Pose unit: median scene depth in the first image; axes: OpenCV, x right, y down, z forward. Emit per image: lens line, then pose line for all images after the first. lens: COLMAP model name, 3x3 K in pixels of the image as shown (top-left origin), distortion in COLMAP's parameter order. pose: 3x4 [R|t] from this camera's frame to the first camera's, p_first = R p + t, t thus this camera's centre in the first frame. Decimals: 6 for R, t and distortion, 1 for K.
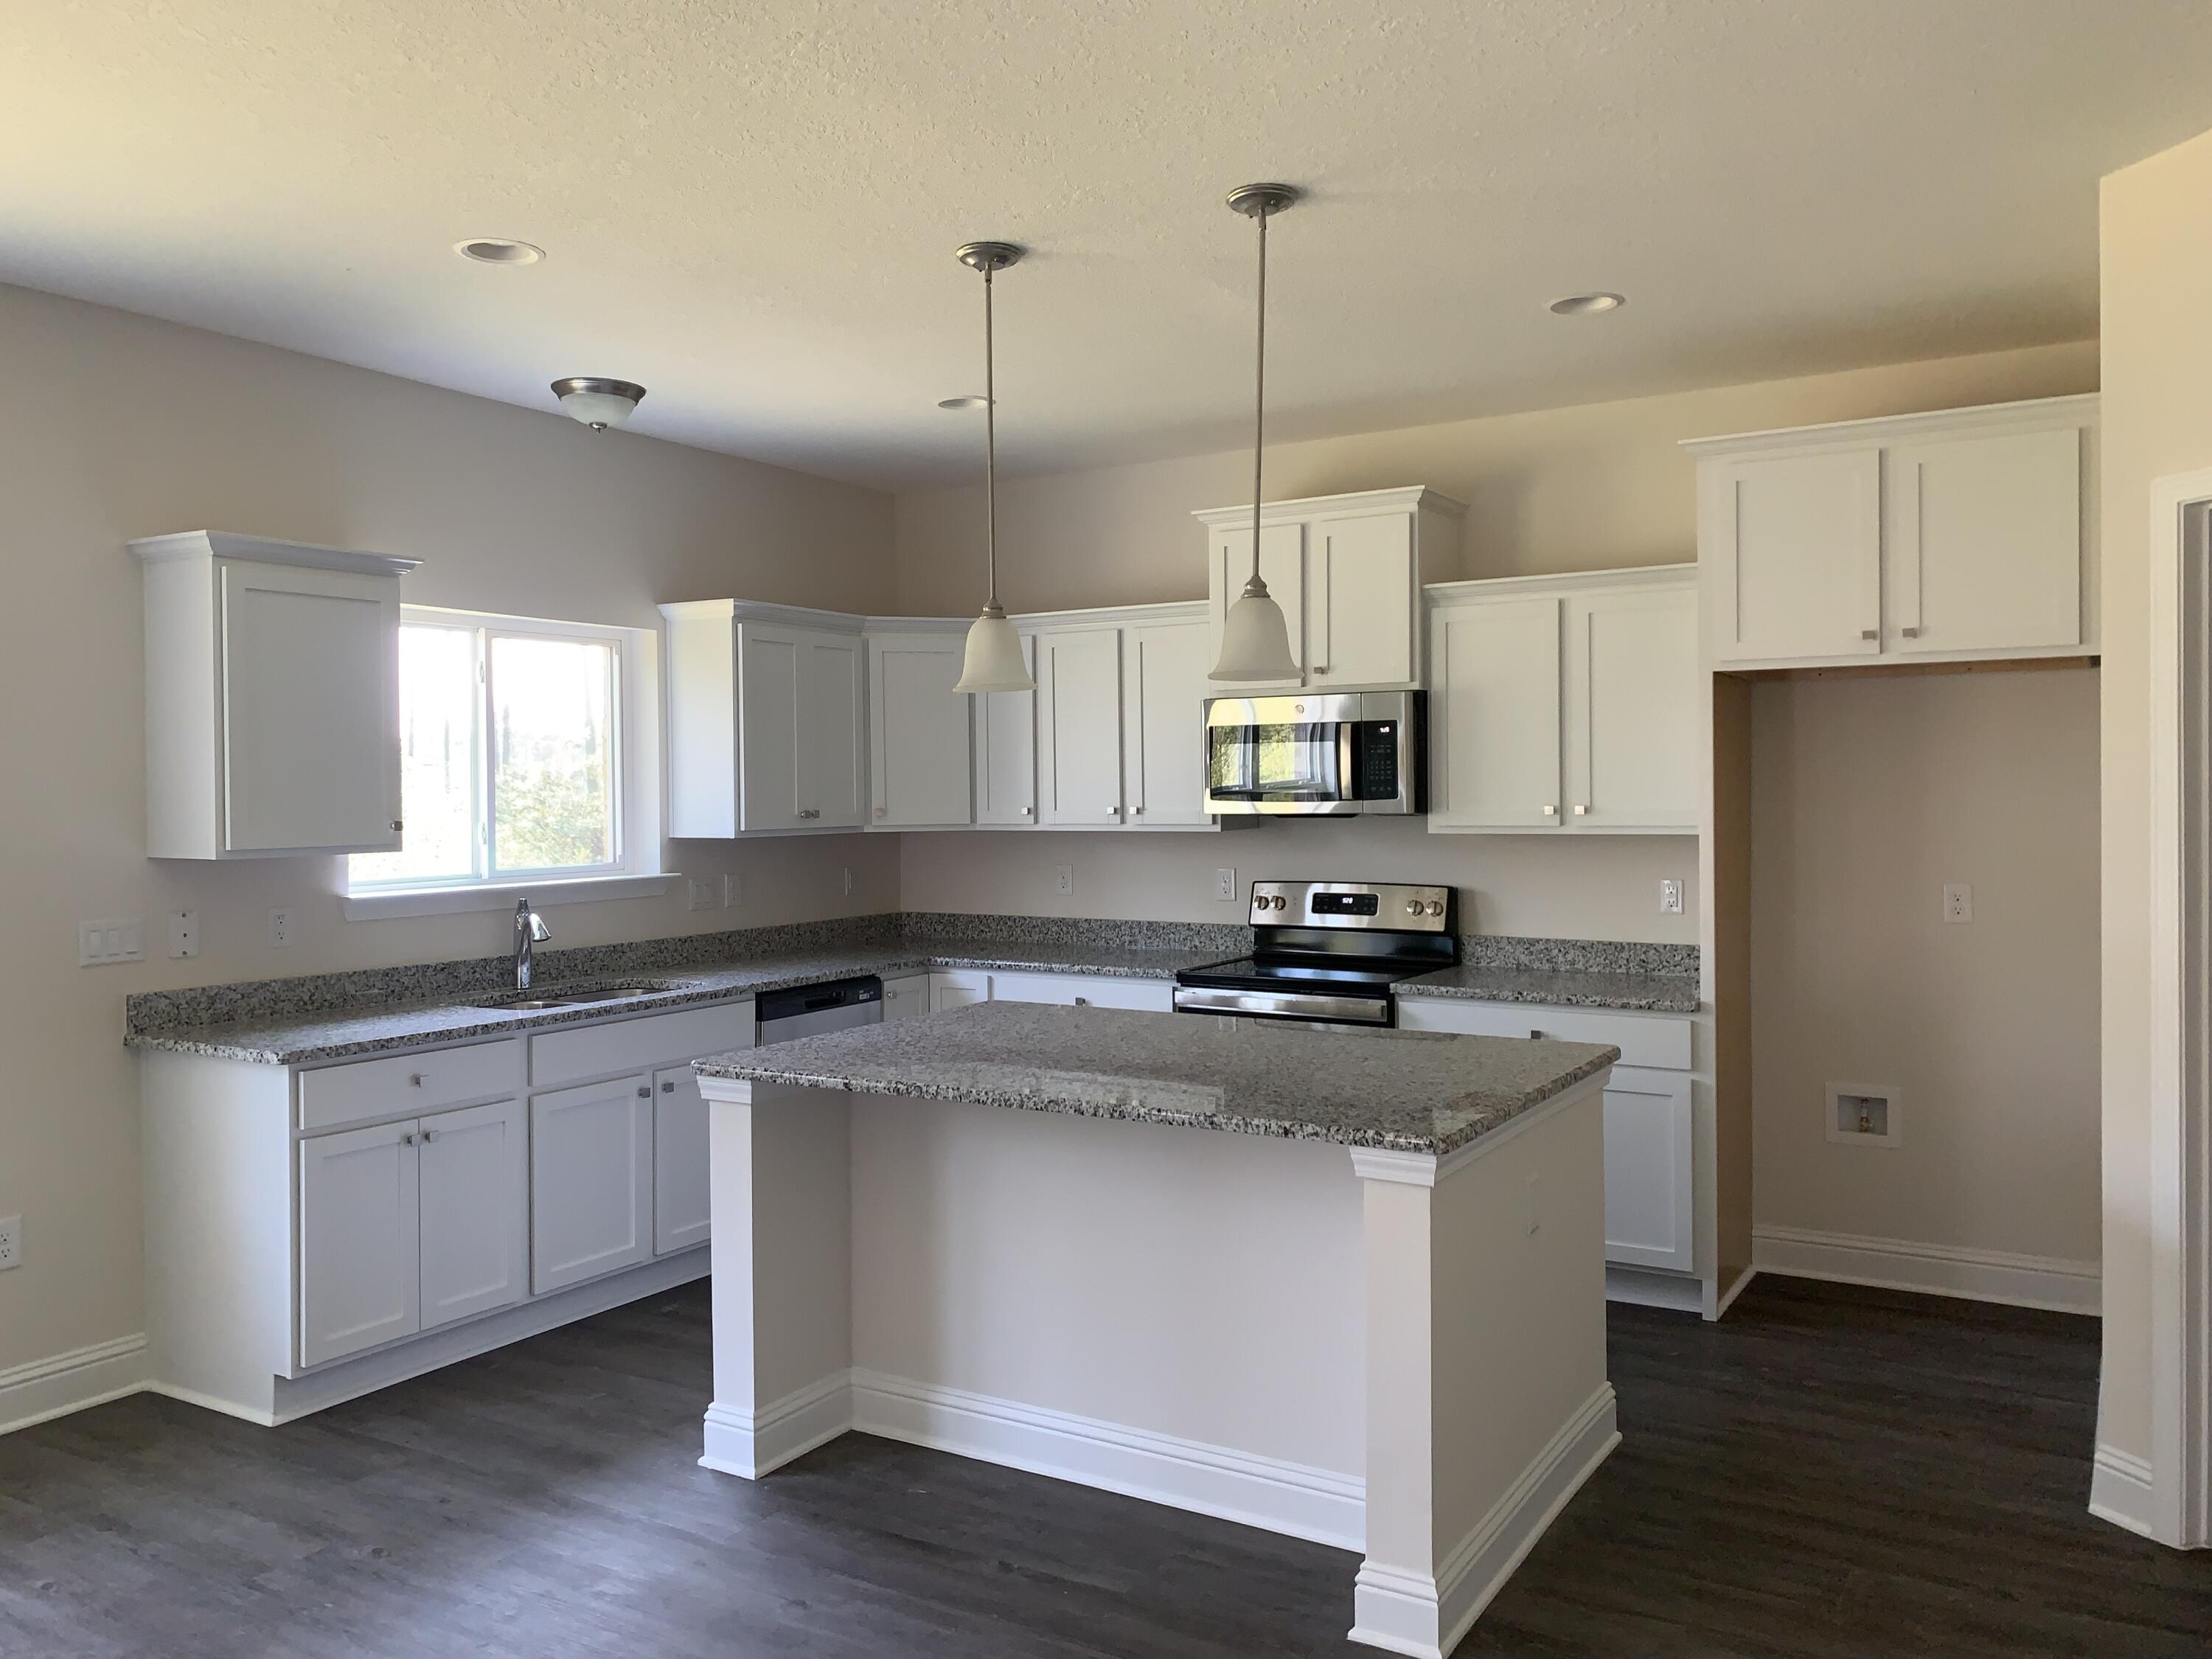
lens RADIAL K [[1693.2, 0, 1082.1], [0, 1693.2, 808.1], [0, 0, 1]] dist [0.069689, -0.066482]
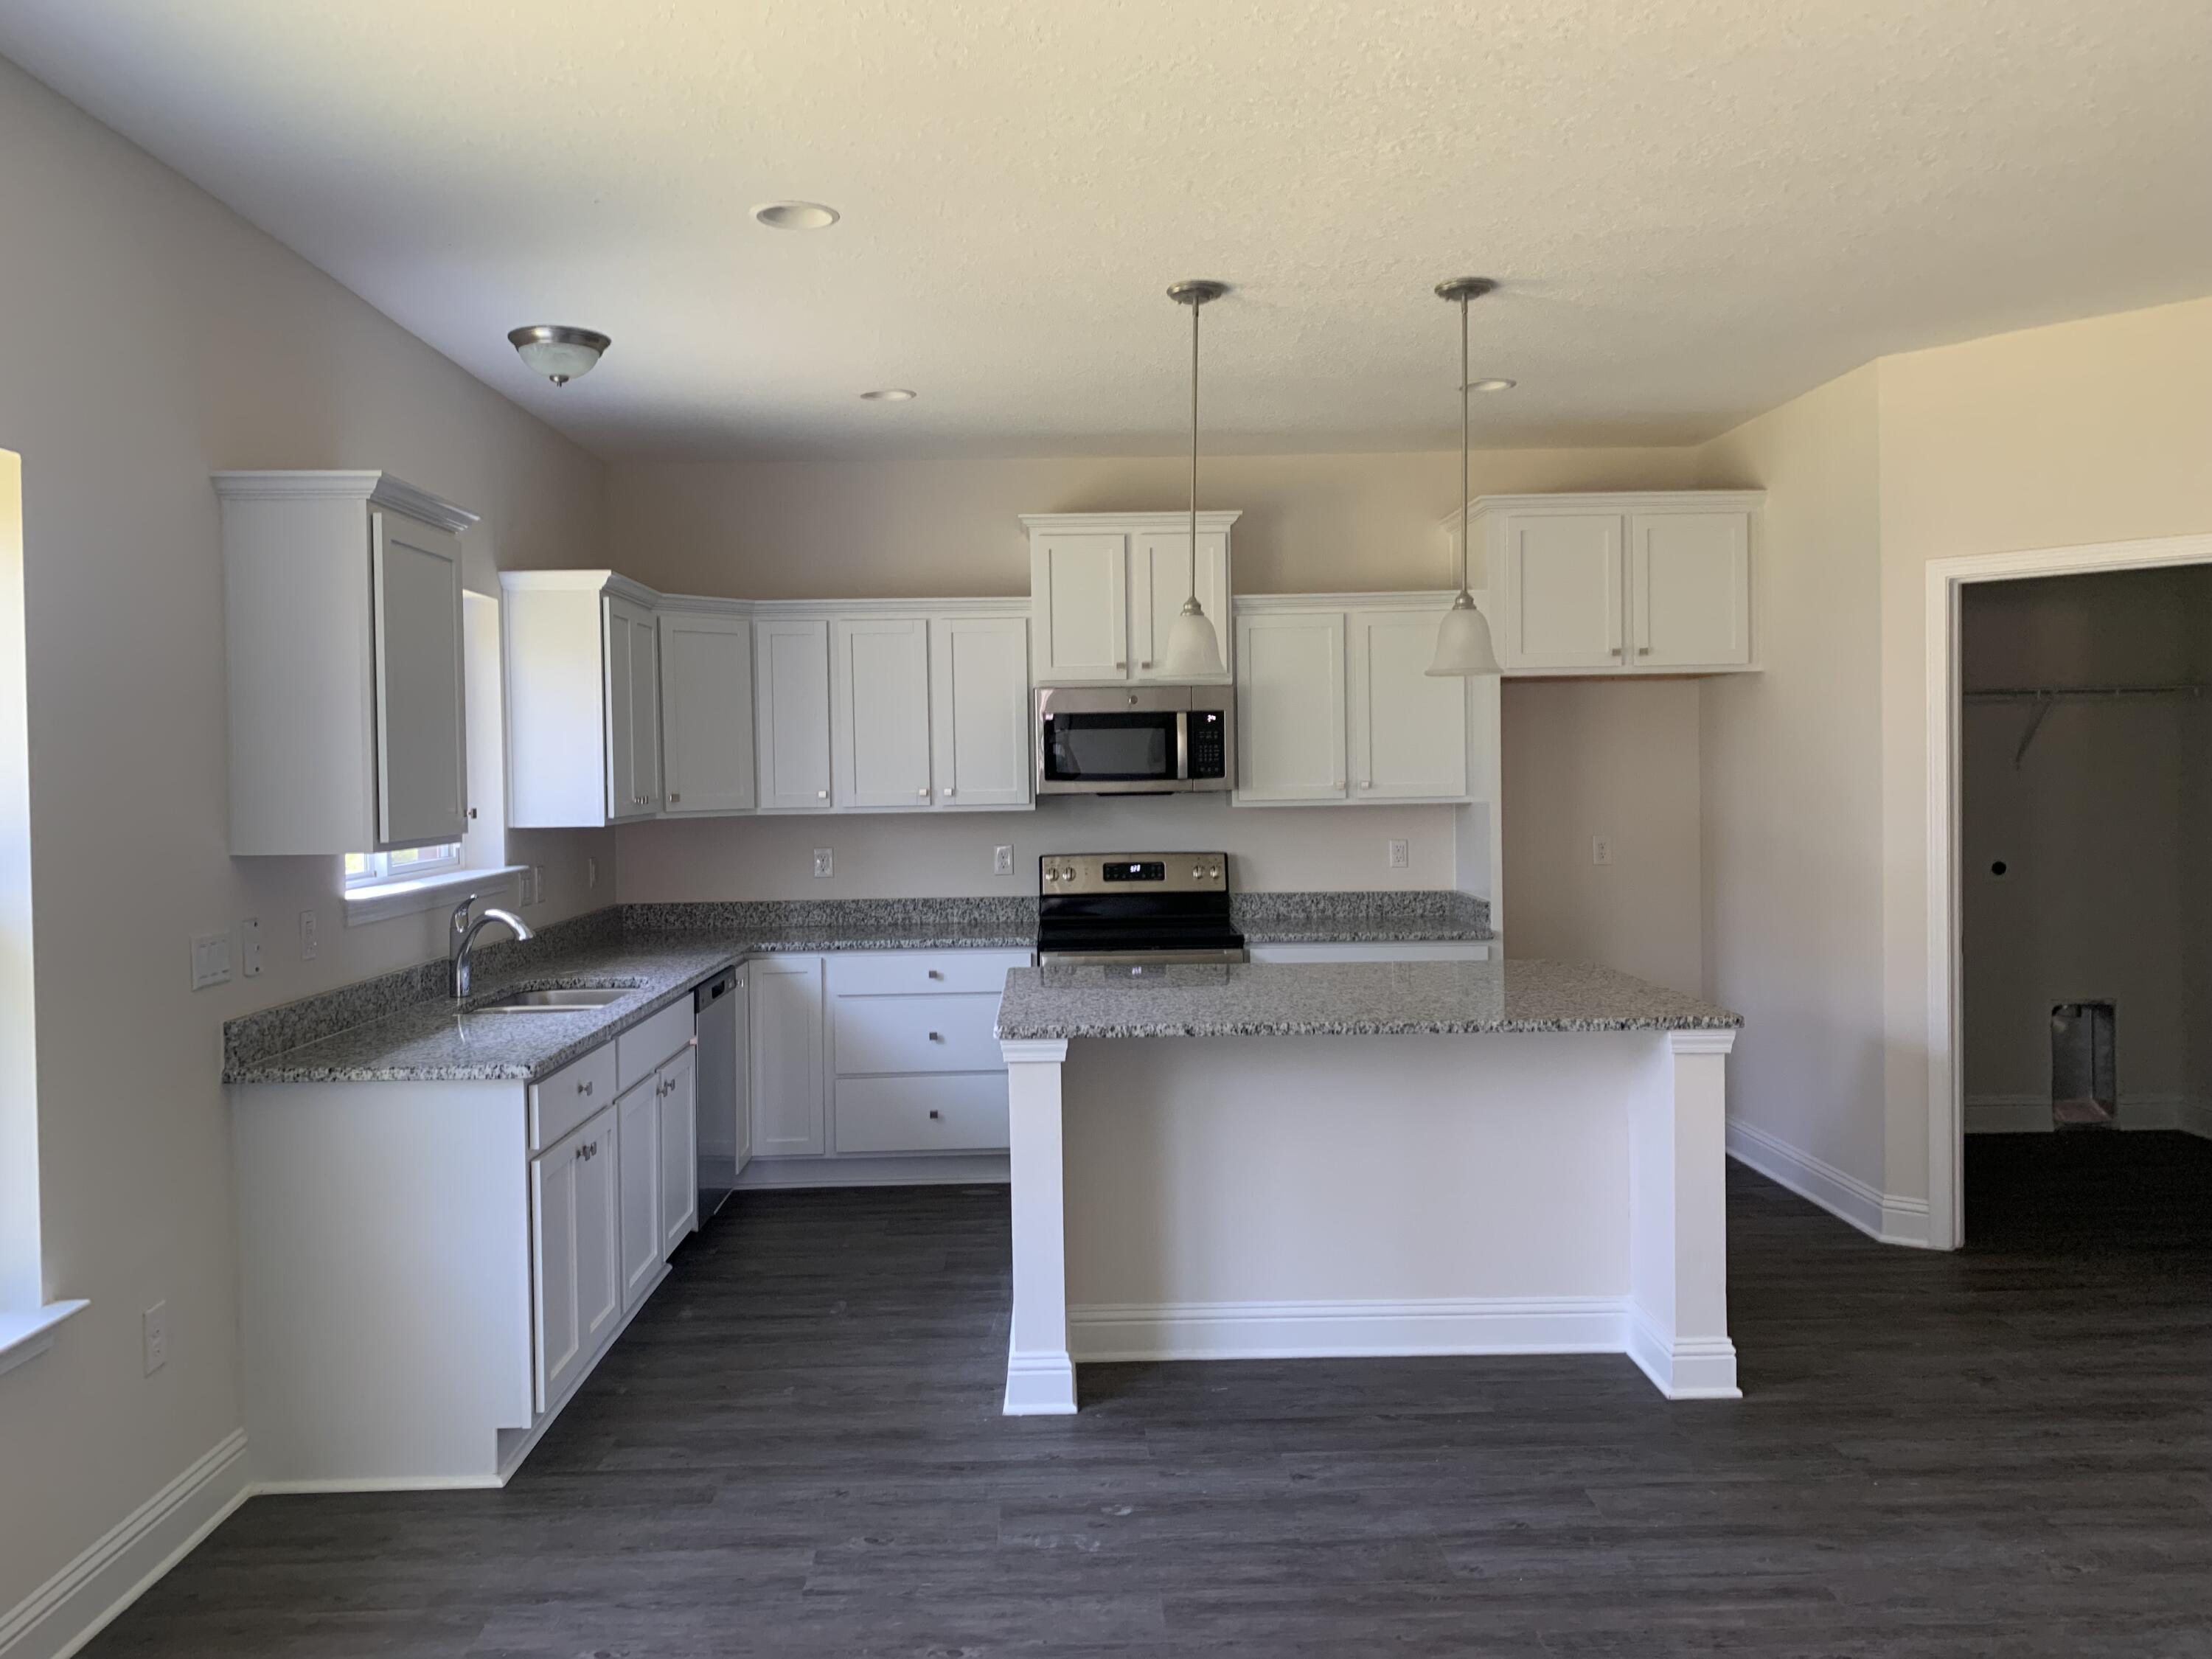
lens RADIAL K [[1693.2, 0, 1082.1], [0, 1693.2, 808.1], [0, 0, 1]] dist [0.069689, -0.066482]
pose [[0.845947, -0.018666, 0.532940, -0.521183], [0.016185, 0.999826, 0.009326, 0.003021], [-0.533021, 0.000736, 0.846102, 0.065746]]
